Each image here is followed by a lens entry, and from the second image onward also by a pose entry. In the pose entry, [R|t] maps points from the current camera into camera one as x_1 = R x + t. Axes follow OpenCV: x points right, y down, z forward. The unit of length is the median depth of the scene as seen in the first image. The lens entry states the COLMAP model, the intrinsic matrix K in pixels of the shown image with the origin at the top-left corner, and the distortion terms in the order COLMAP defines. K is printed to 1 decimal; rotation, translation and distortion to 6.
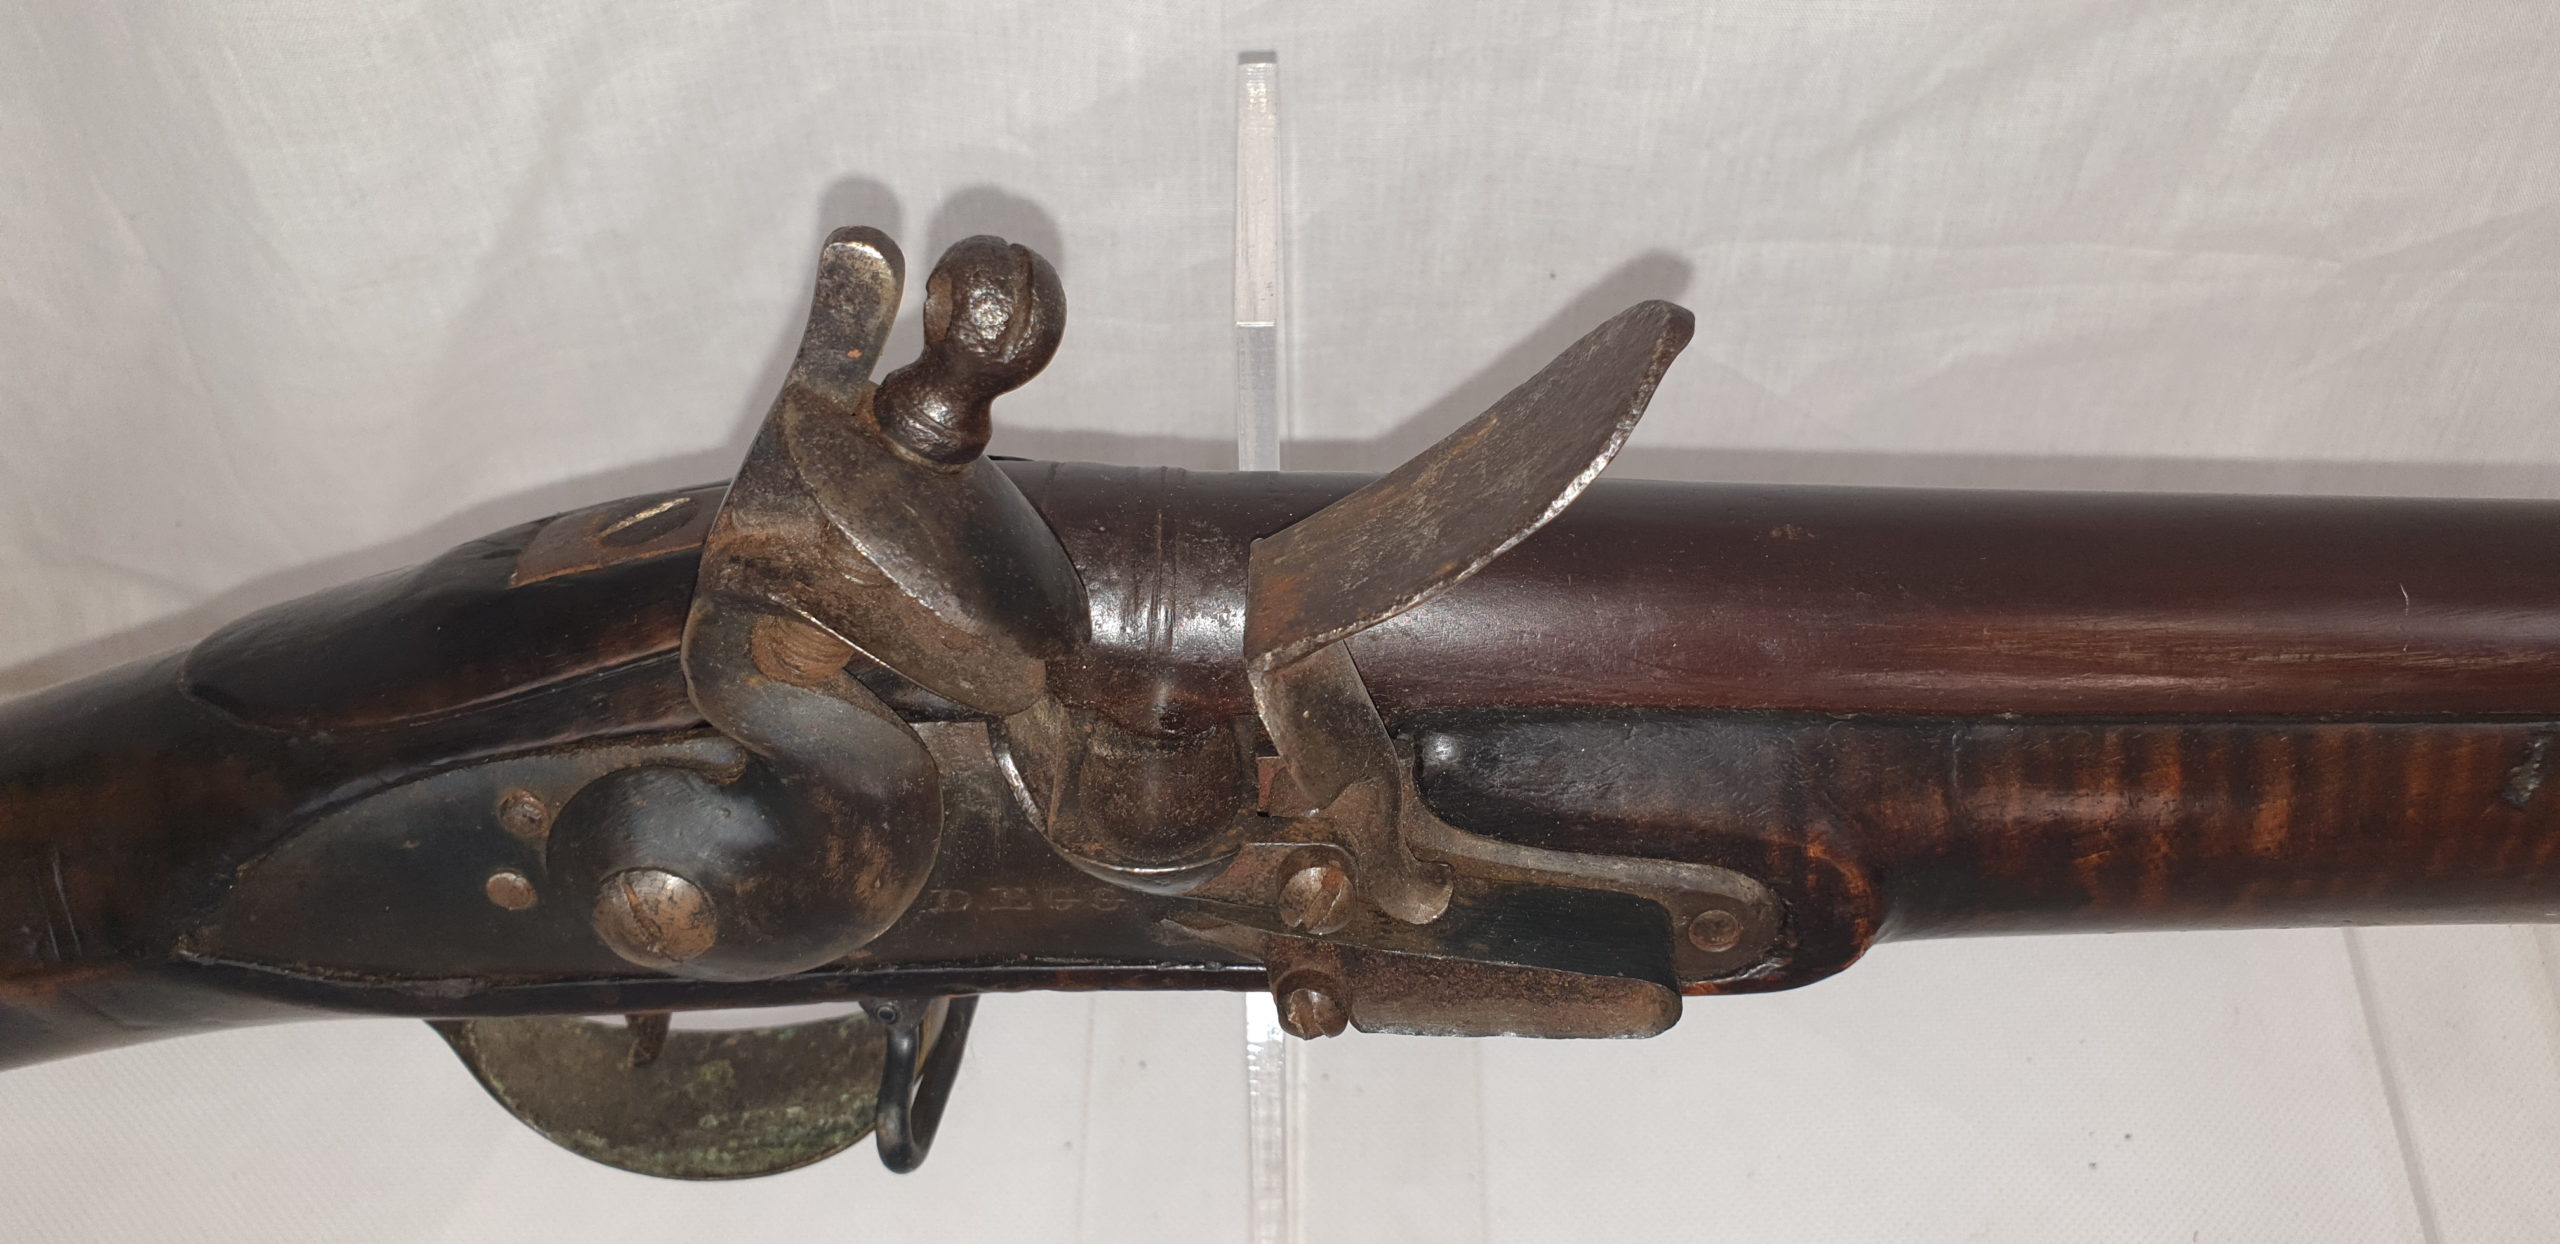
lens RADIAL K [[1996.3, 0, 1280.0], [0, 1996.3, 622.0], [0, 0, 1]] dist [-0.006585, -0.002002]
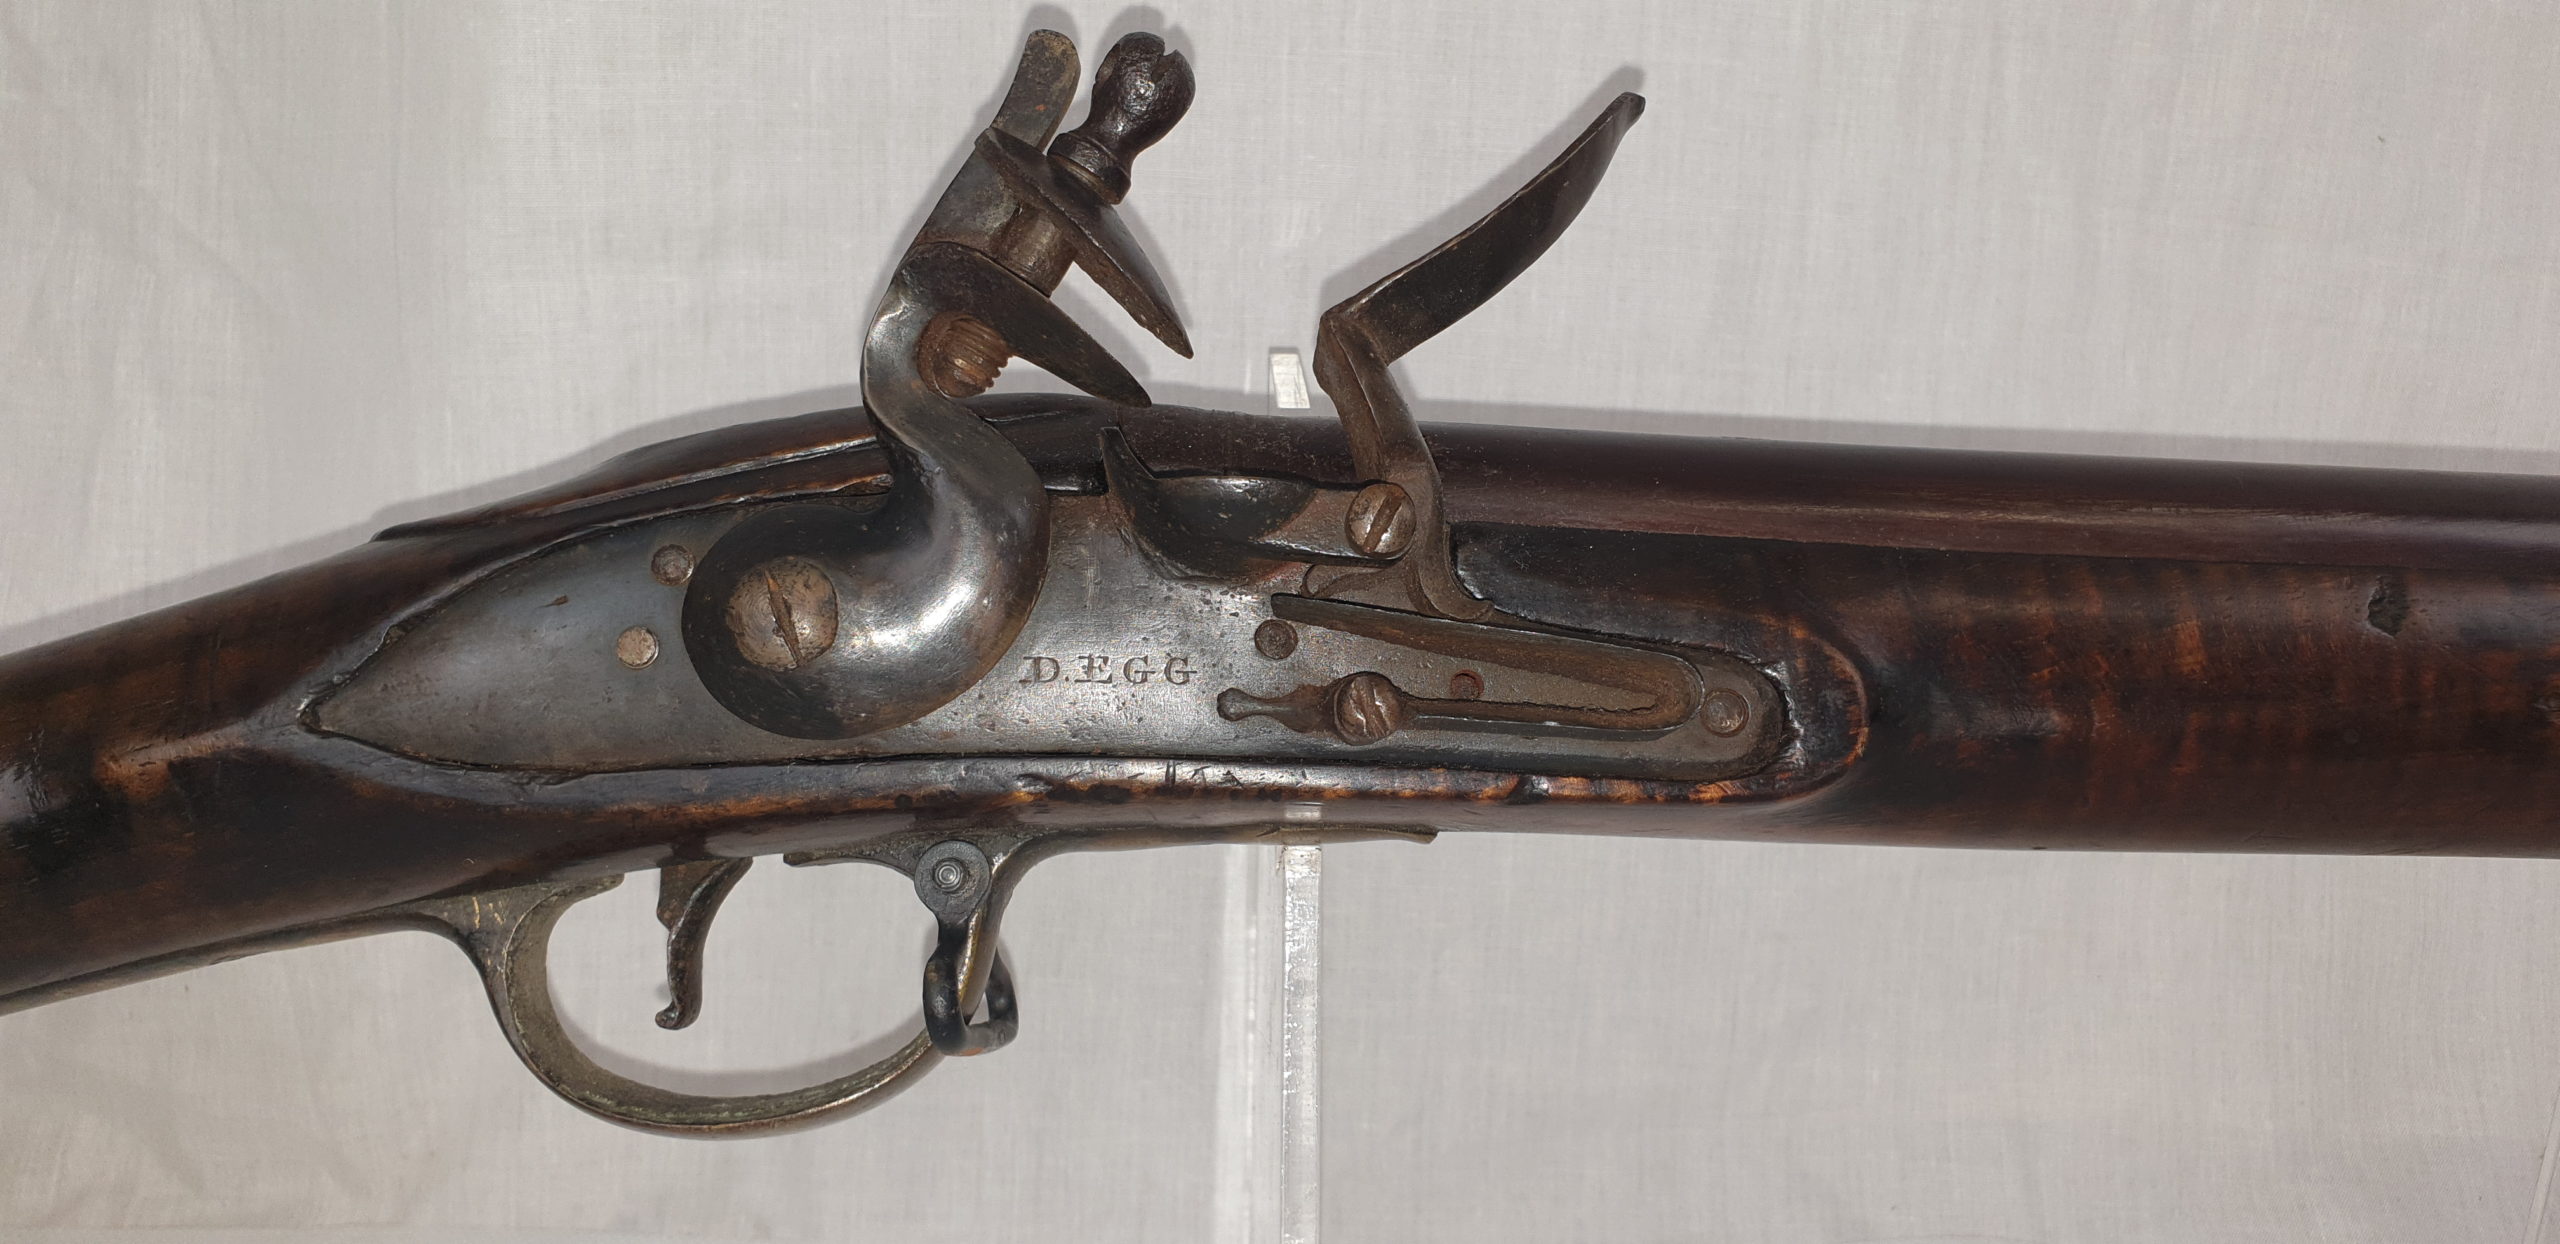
lens RADIAL K [[1996.3, 0, 1280.0], [0, 1996.3, 622.0], [0, 0, 1]] dist [-0.006585, -0.002002]
pose [[0.998545, 0.032467, 0.043066, -0.079914], [-0.000523, 0.804304, -0.594218, 0.774955], [-0.053930, 0.593331, 0.803150, 0.090269]]
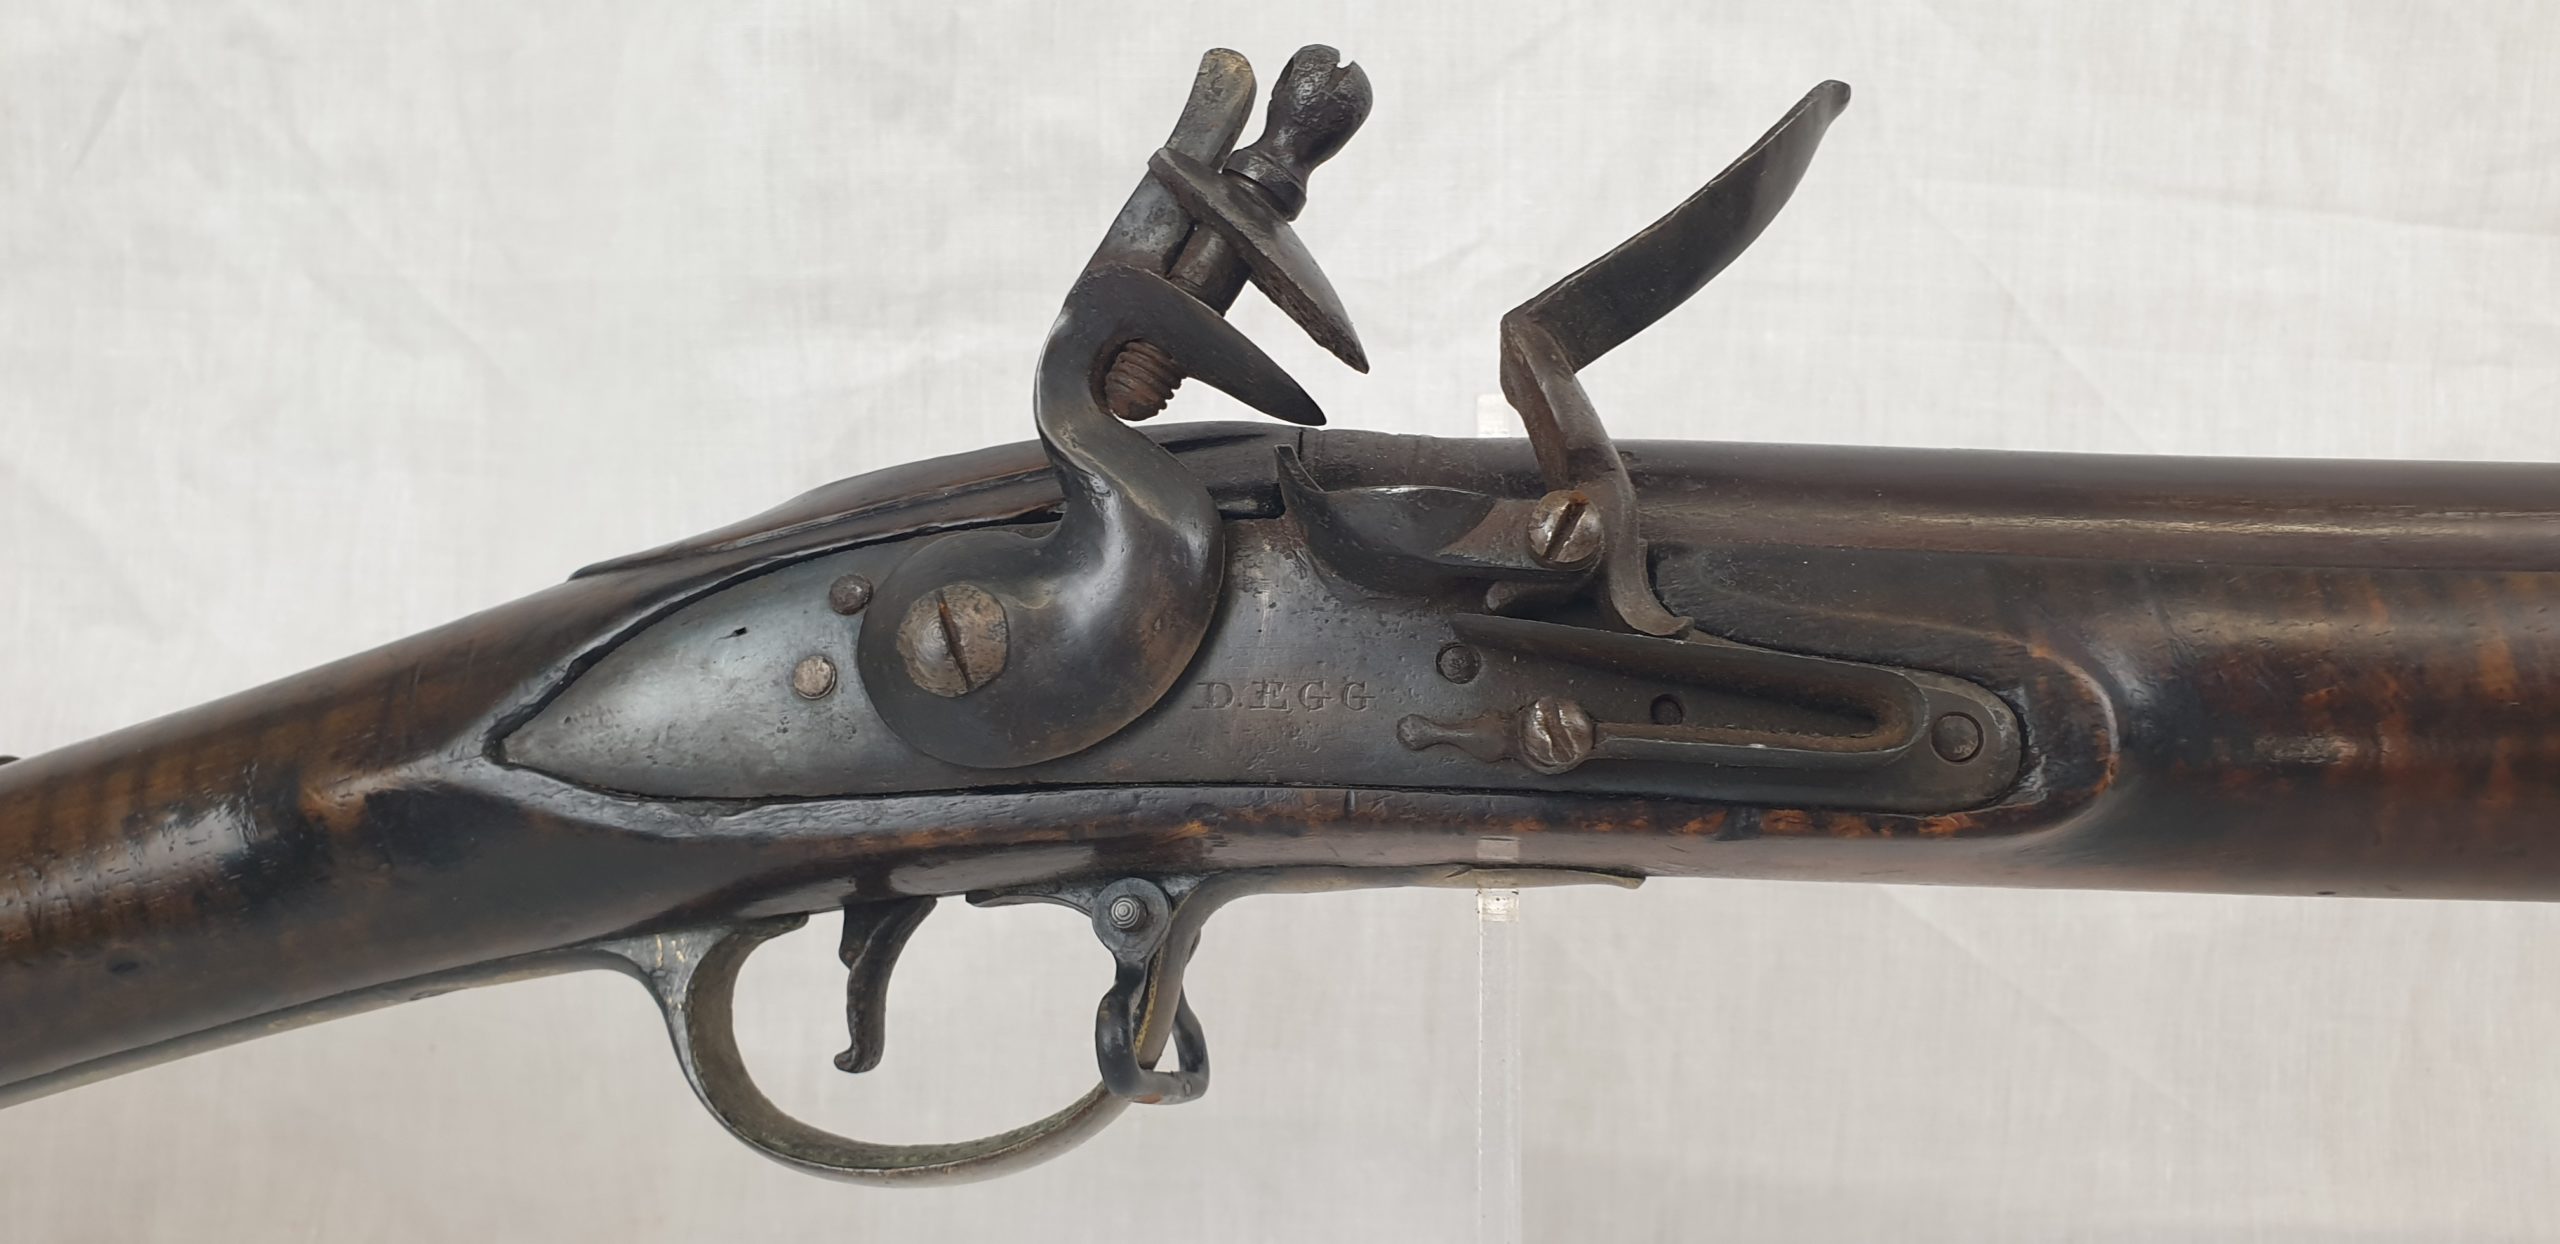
lens RADIAL K [[1996.3, 0, 1280.0], [0, 1996.3, 622.0], [0, 0, 1]] dist [-0.006585, -0.002002]
pose [[0.995392, 0.019217, -0.093941, -0.029235], [-0.074542, 0.771328, -0.632057, 0.778999], [0.060313, 0.636147, 0.769207, 0.159472]]
